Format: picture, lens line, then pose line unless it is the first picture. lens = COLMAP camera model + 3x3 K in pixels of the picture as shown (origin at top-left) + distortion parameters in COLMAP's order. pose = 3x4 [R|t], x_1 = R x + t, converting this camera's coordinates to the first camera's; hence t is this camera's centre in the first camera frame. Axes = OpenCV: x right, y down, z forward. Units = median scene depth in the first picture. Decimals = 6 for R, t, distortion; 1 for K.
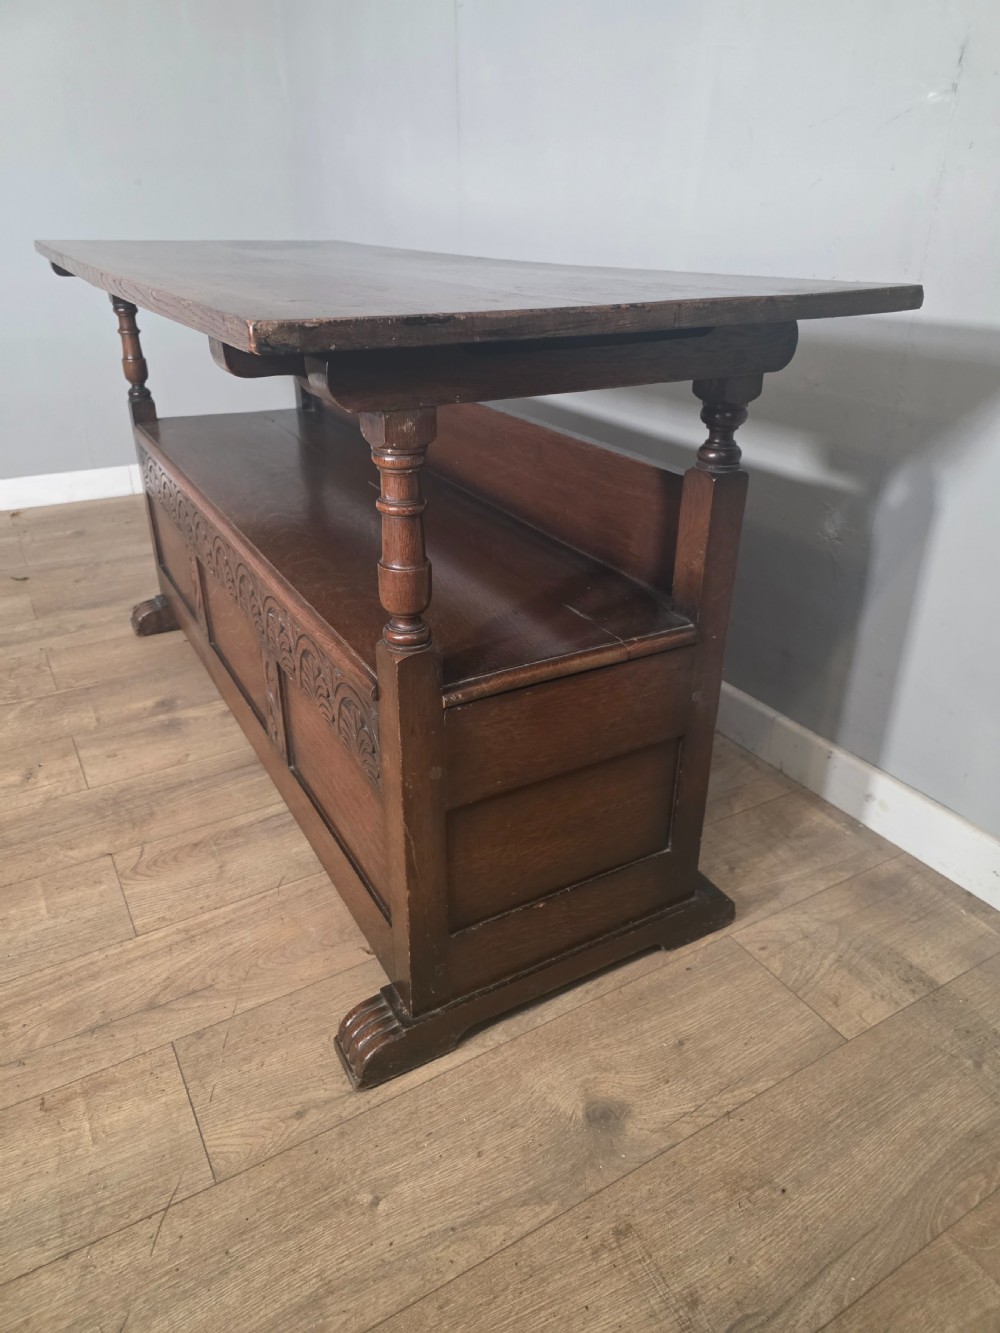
lens RADIAL K [[904.5, 0, 506.2], [0, 904.5, 656.3], [0, 0, 1]] dist [0.063450, -0.065670]
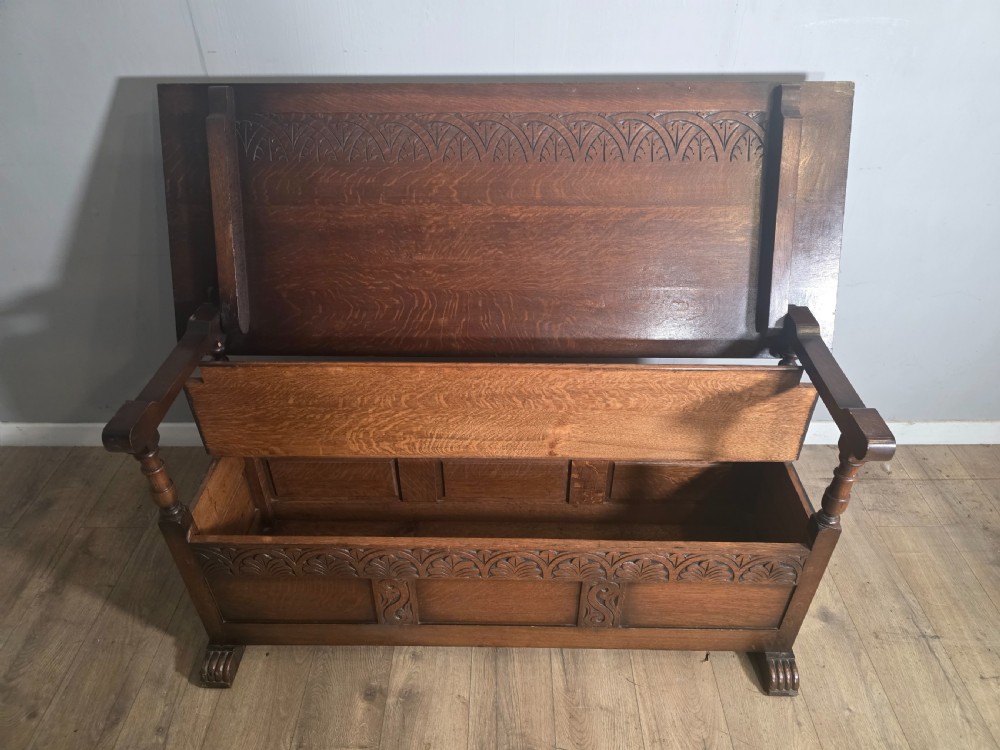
lens RADIAL K [[678.6, 0, 506.2], [0, 678.6, 362.4], [0, 0, 1]] dist [0.063450, -0.065670]
pose [[0.507036, -0.510281, 0.694642, -1.129830], [0.383668, 0.855292, 0.348246, -0.942113], [-0.771825, 0.089939, 0.629442, 0.388896]]
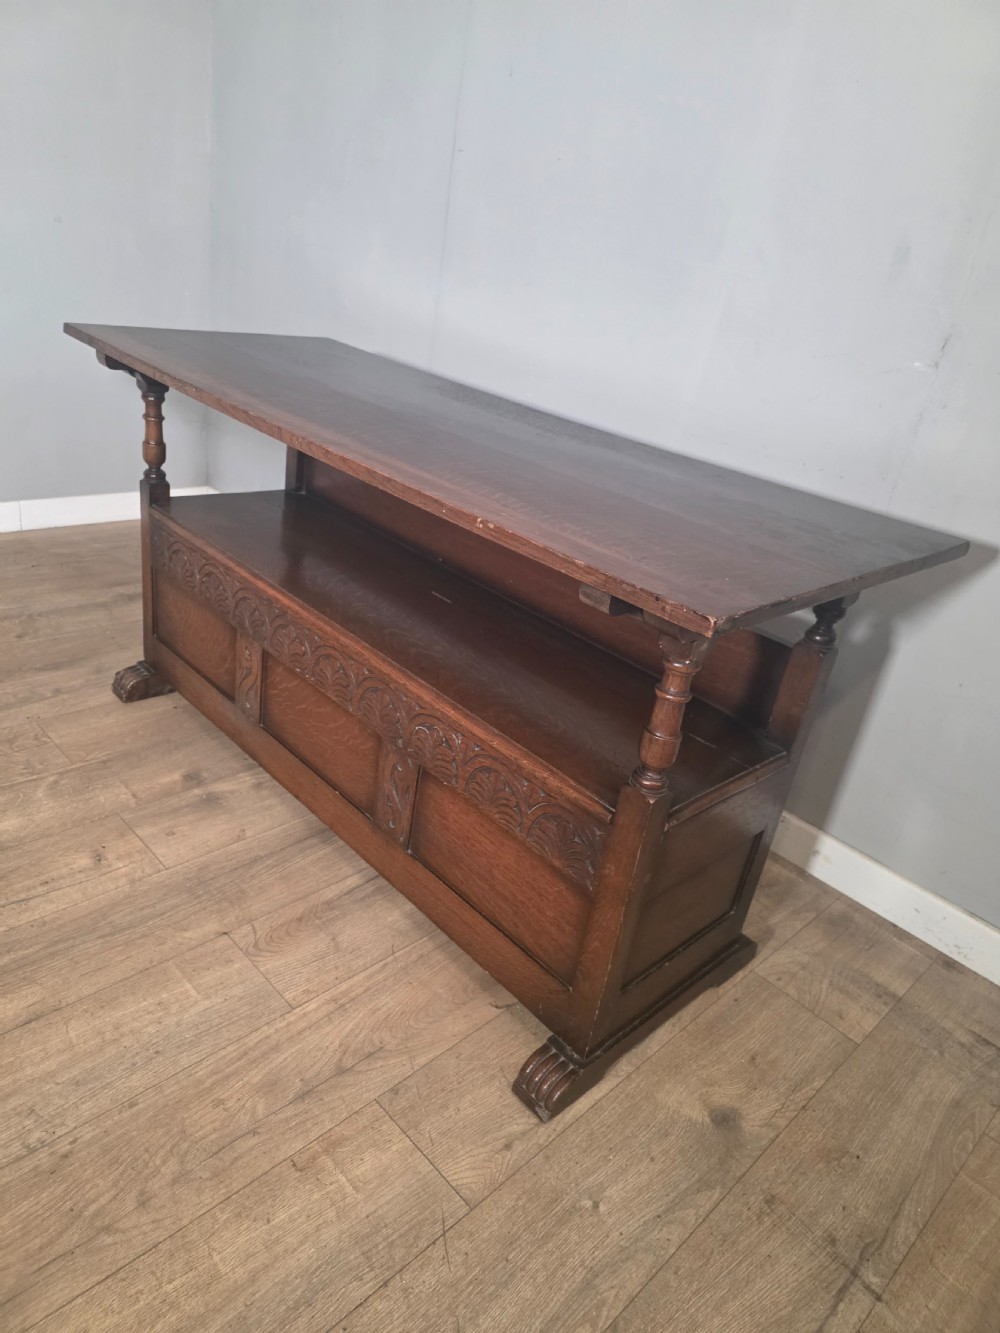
lens RADIAL K [[904.5, 0, 494.2], [0, 904.5, 661.6], [0, 0, 1]] dist [0.063450, -0.065670]
pose [[0.961528, 0.018569, 0.274080, -0.535429], [-0.020677, 0.999775, 0.004804, -0.152584], [-0.273929, -0.010286, 0.961695, -0.175673]]
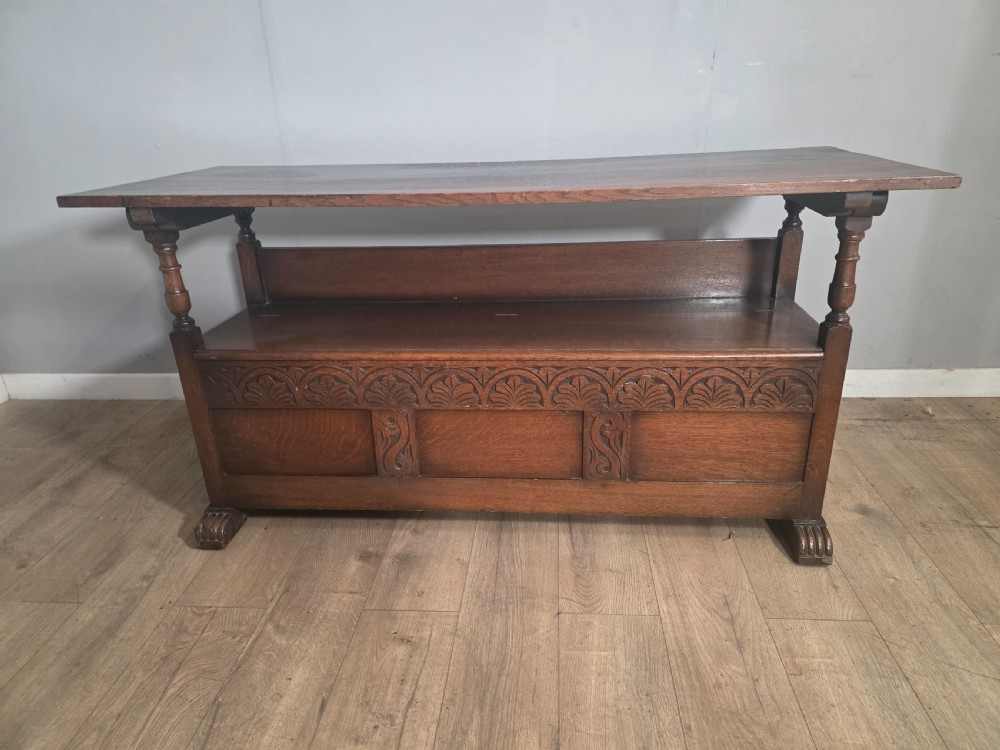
lens RADIAL K [[678.6, 0, 504.0], [0, 678.6, 375.2], [0, 0, 1]] dist [0.063450, -0.065670]
pose [[0.568018, -0.336064, 0.751276, -1.381871], [0.396352, 0.911705, 0.108157, -0.297014], [-0.721290, 0.236335, 0.651065, 0.410474]]
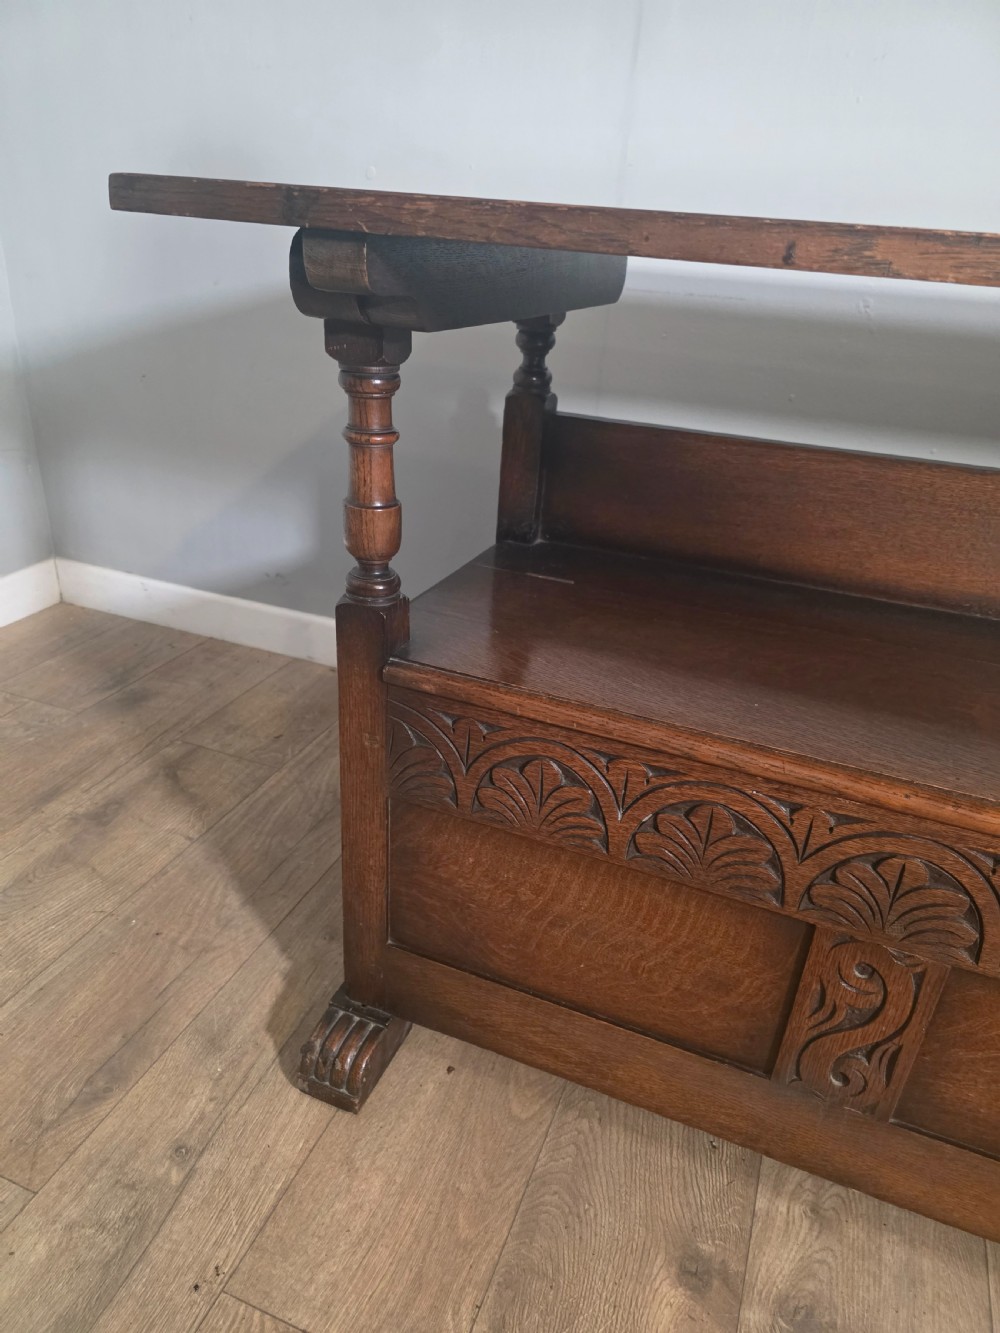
lens RADIAL K [[904.5, 0, 490.7], [0, 904.5, 673.8], [0, 0, 1]] dist [0.063450, -0.065670]
pose [[0.785812, -0.240996, 0.569579, -1.030058], [0.223771, 0.969350, 0.101423, -0.477649], [-0.576564, 0.047756, 0.815655, 1.110385]]
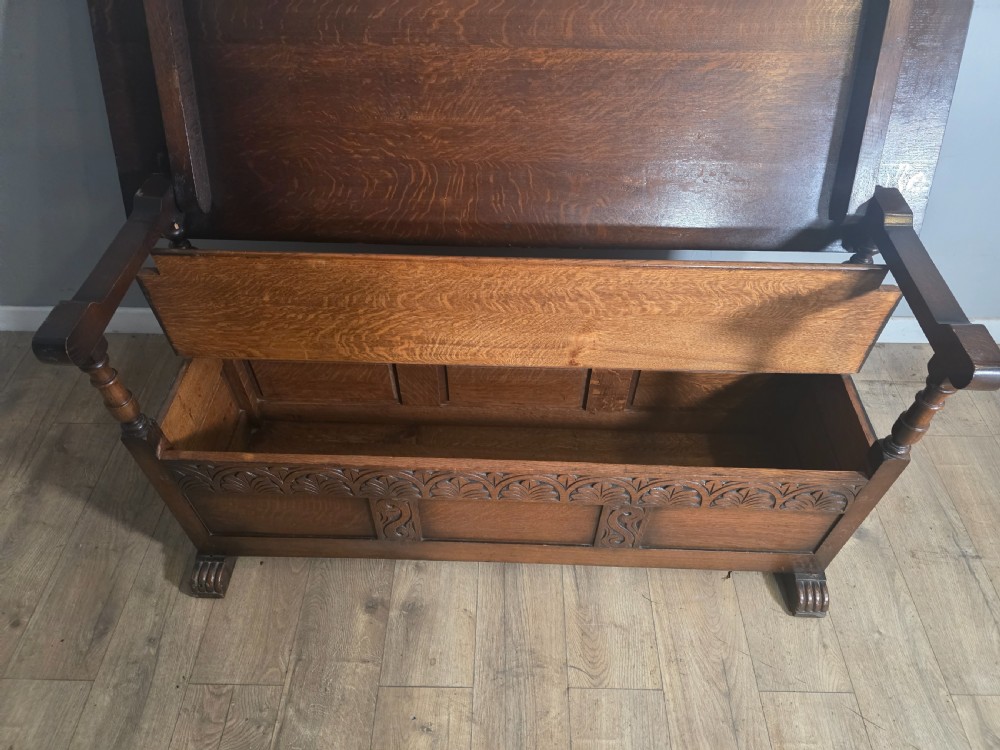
lens RADIAL K [[678.6, 0, 499.6], [0, 678.6, 383.4], [0, 0, 1]] dist [0.063450, -0.065670]
pose [[0.520573, -0.642805, 0.561966, -0.969448], [0.375694, 0.763490, 0.525297, -0.911831], [-0.766719, -0.062328, 0.638950, 0.547455]]
